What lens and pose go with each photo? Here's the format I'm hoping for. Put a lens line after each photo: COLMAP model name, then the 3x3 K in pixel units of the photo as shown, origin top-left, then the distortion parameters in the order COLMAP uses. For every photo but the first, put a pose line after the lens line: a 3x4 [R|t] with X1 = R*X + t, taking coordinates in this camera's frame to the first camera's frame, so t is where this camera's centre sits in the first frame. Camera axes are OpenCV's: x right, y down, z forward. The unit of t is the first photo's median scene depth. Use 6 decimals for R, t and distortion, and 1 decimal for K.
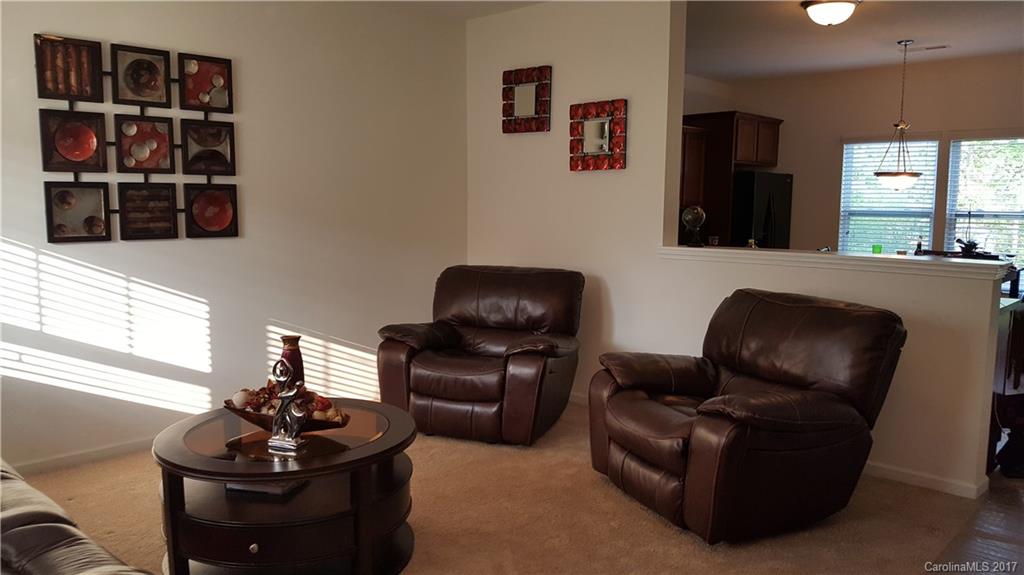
lens RADIAL K [[832.4, 0, 512.0], [0, 832.4, 287.5], [0, 0, 1]] dist [-0.001559, -0.004517]
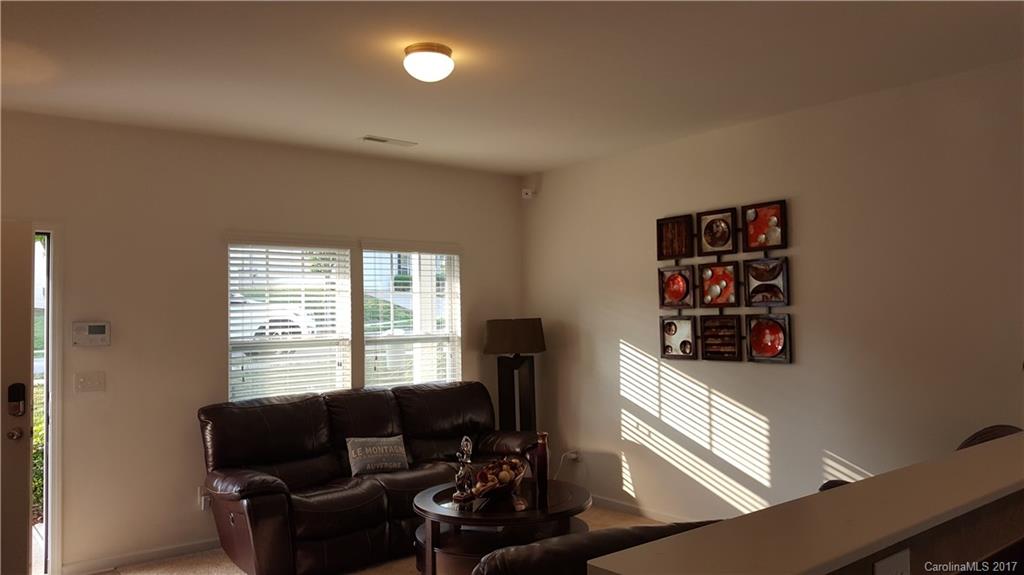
lens RADIAL K [[832.4, 0, 512.0], [0, 832.4, 287.5], [0, 0, 1]] dist [-0.001559, -0.004517]
pose [[-0.201266, -0.047708, -0.978374, 0.842255], [-0.098148, 0.994769, -0.028317, -0.100175], [0.974607, 0.090326, -0.204895, 0.941779]]
